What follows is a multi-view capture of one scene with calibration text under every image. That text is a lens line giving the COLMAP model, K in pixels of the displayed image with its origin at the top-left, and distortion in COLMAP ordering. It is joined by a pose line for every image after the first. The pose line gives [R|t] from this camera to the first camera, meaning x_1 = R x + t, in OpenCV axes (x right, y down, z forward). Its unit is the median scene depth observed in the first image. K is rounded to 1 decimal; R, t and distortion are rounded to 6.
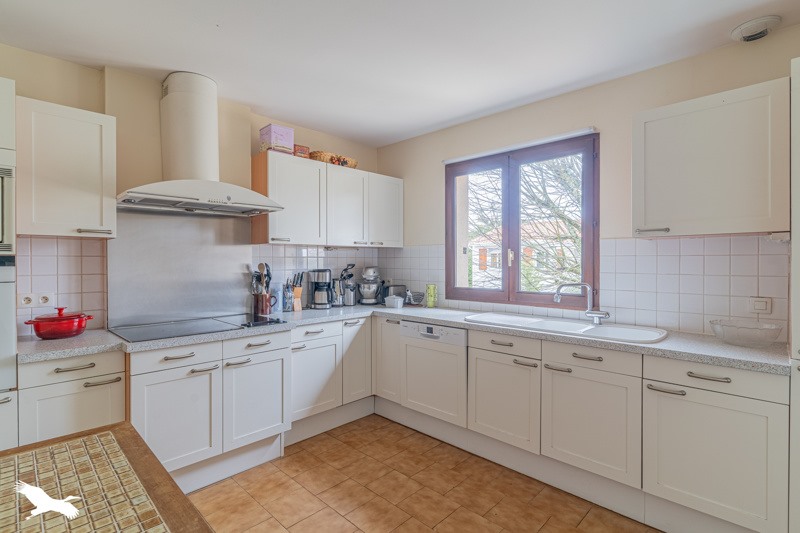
lens RADIAL K [[384.5, 0, 400.8], [0, 384.5, 263.6], [0, 0, 1]] dist [0.000532, -0.000140]
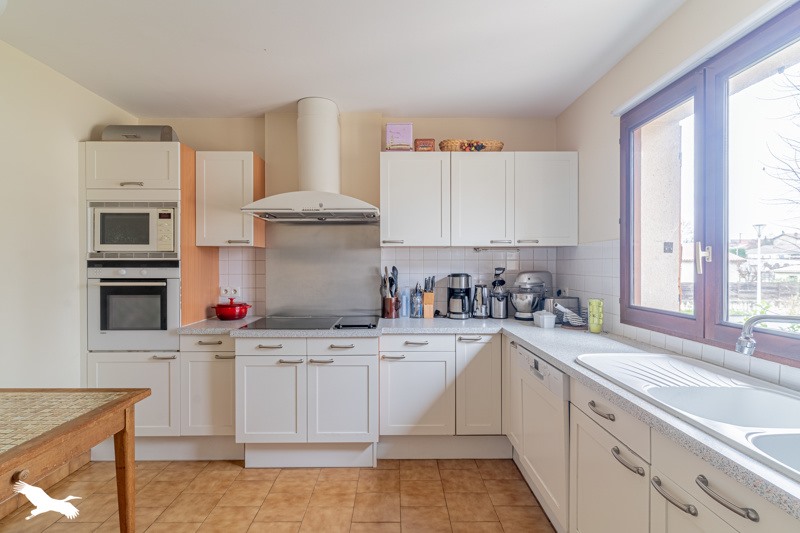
lens RADIAL K [[386.4, 0, 400.0], [0, 386.4, 266.5], [0, 0, 1]] dist [0.001794, 0.000135]
pose [[0.702887, 0.004031, -0.711290, 0.369537], [-0.005004, 0.999987, 0.000722, -0.001718], [0.711284, 0.003052, 0.702899, 0.319417]]
